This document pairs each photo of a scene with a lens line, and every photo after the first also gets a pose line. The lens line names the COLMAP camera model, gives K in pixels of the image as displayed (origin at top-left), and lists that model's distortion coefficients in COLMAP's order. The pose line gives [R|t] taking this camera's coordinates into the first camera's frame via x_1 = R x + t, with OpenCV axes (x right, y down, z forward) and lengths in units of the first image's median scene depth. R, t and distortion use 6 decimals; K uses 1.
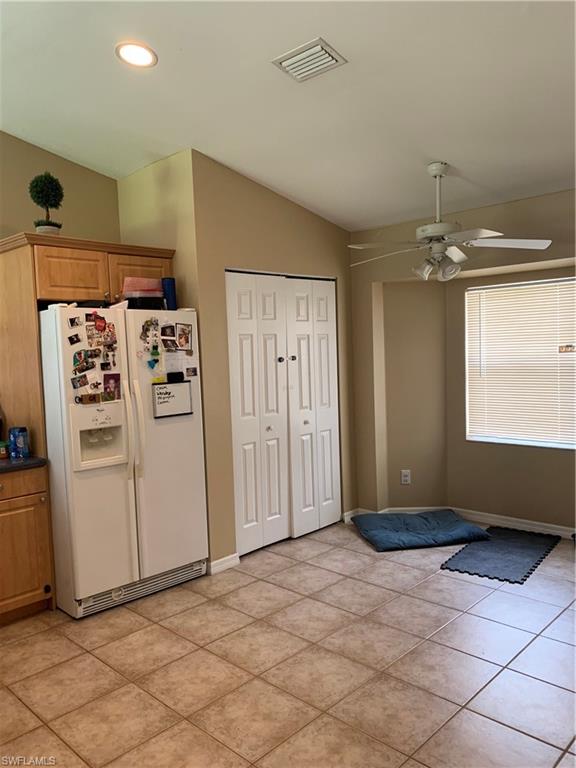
lens RADIAL K [[581.6, 0, 292.1], [0, 581.6, 385.2], [0, 0, 1]] dist [0.041643, -0.048281]
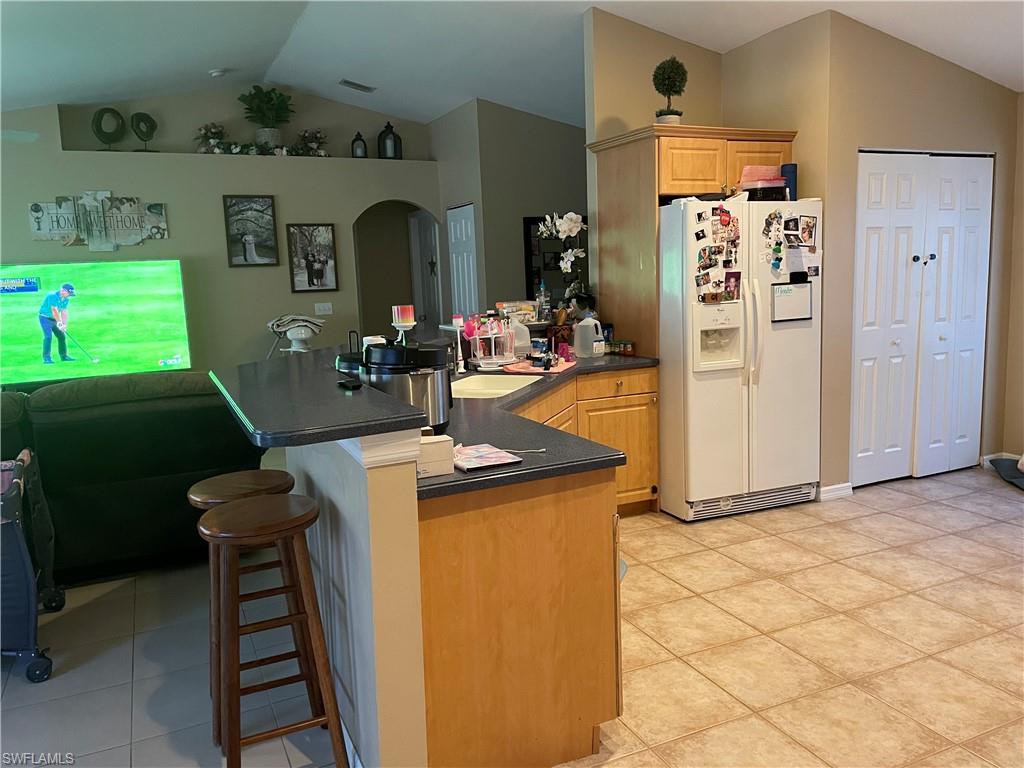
lens RADIAL K [[778.4, 0, 503.9], [0, 778.4, 375.0], [0, 0, 1]] dist [0.078561, -0.106386]
pose [[0.929132, 0.051832, -0.366098, -0.177164], [-0.021456, 0.996015, 0.086563, 0.043492], [0.369126, -0.072574, 0.926541, -0.310805]]
